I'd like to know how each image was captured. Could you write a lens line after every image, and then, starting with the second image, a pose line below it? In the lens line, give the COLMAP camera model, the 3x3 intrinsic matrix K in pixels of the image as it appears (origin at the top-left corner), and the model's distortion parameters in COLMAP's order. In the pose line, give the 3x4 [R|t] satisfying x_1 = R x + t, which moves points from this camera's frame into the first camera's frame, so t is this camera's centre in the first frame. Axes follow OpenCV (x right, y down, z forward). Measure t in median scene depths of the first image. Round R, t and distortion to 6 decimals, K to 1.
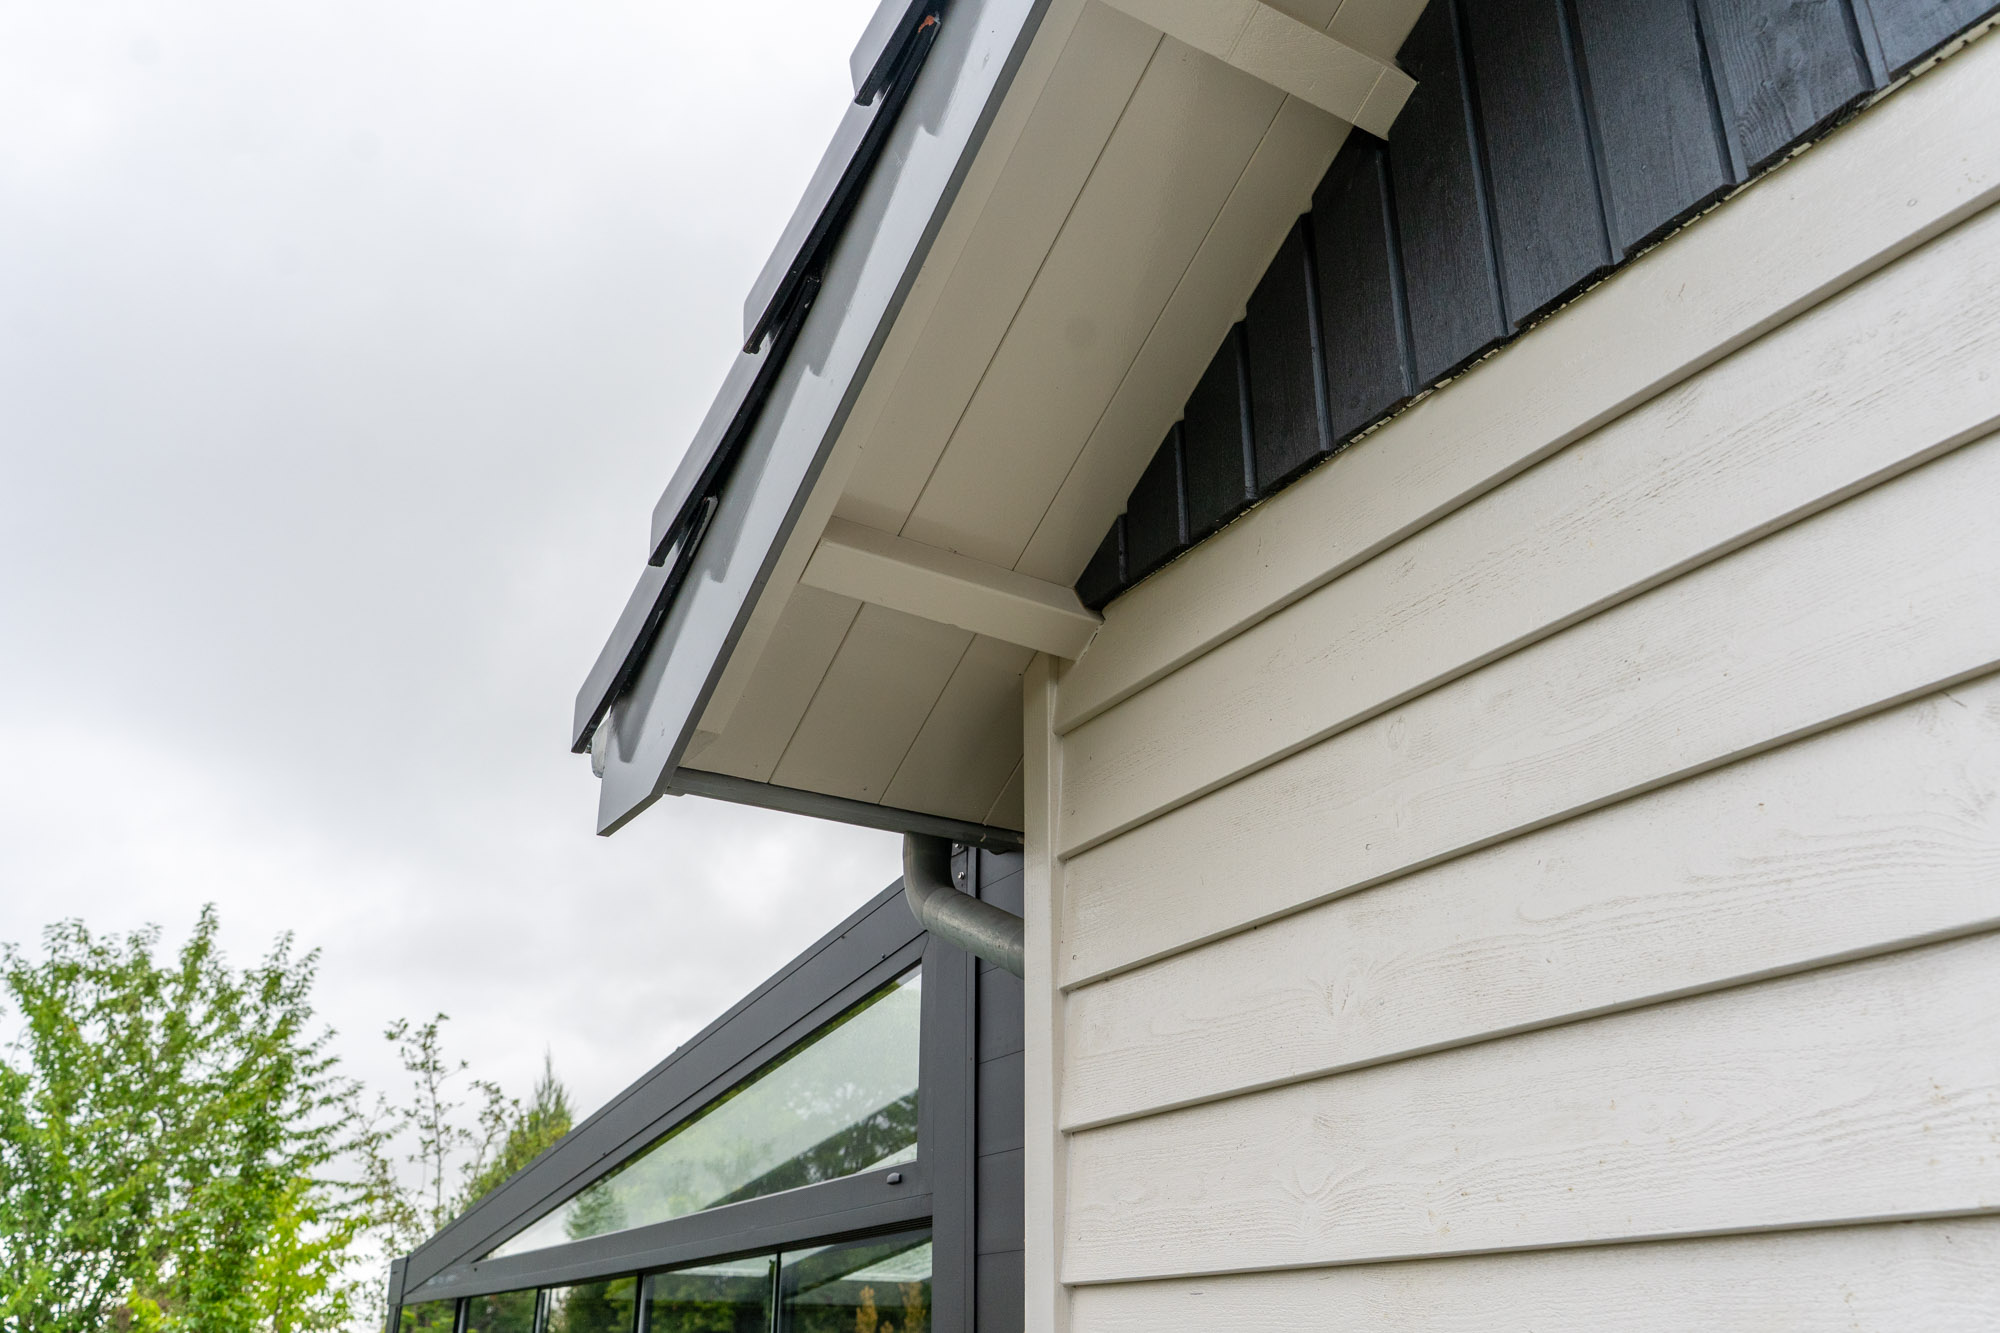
lens RADIAL K [[1606.7, 0, 1002.1], [0, 1606.7, 665.5], [0, 0, 1]] dist [-0.006583, -0.007631]
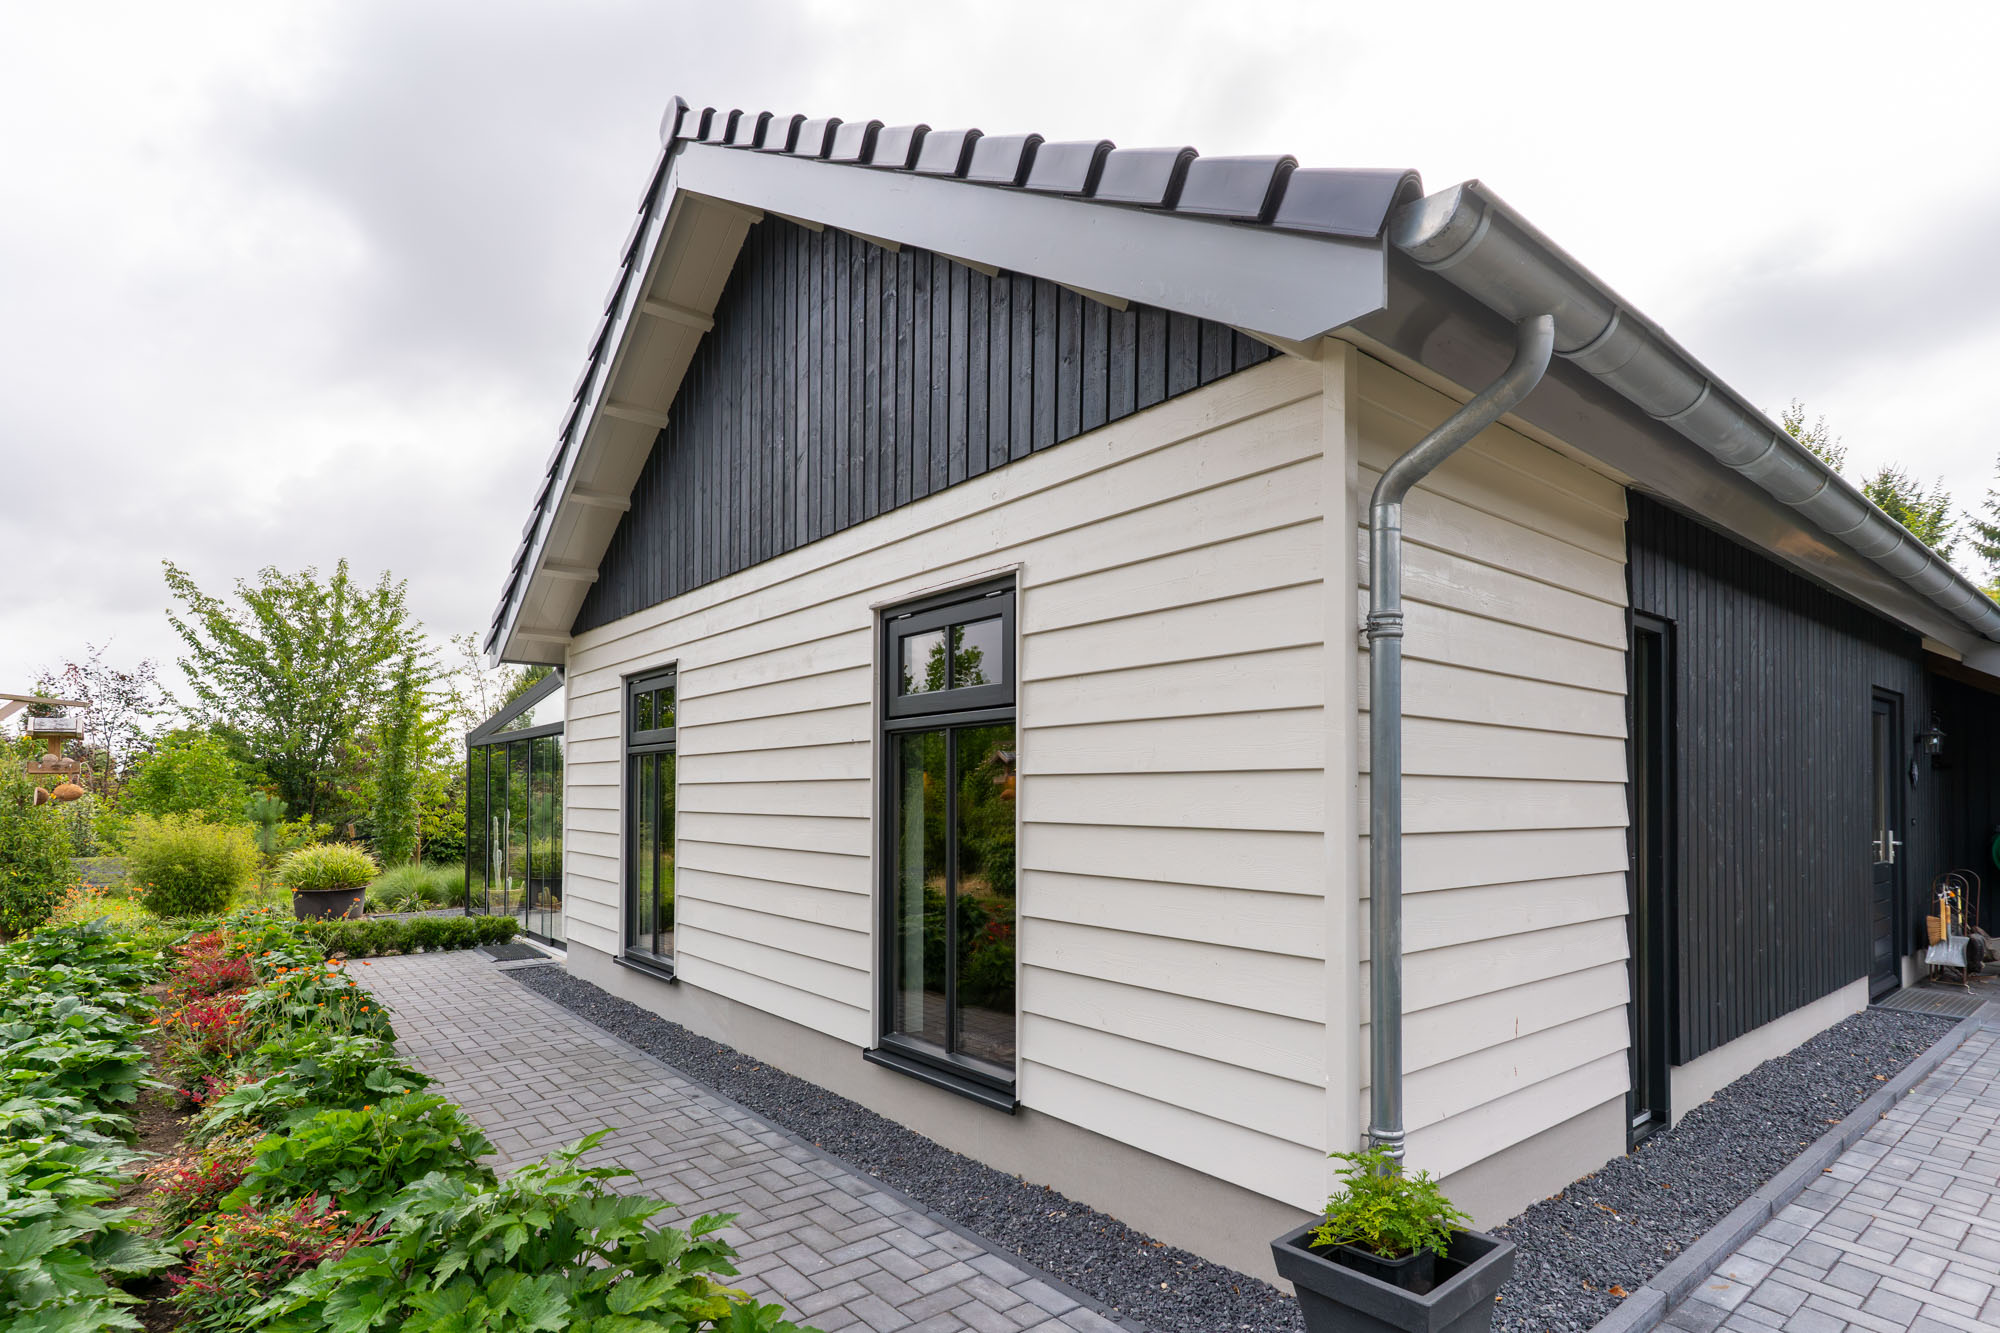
lens RADIAL K [[996.9, 0, 1011.0], [0, 996.9, 787.9], [0, 0, 1]] dist [0.002298, 0.000312]
pose [[0.988520, 0.001396, 0.151086, 0.137525], [-0.062154, 0.915191, 0.398200, -0.136245], [-0.137716, -0.403019, 0.904771, -0.347984]]
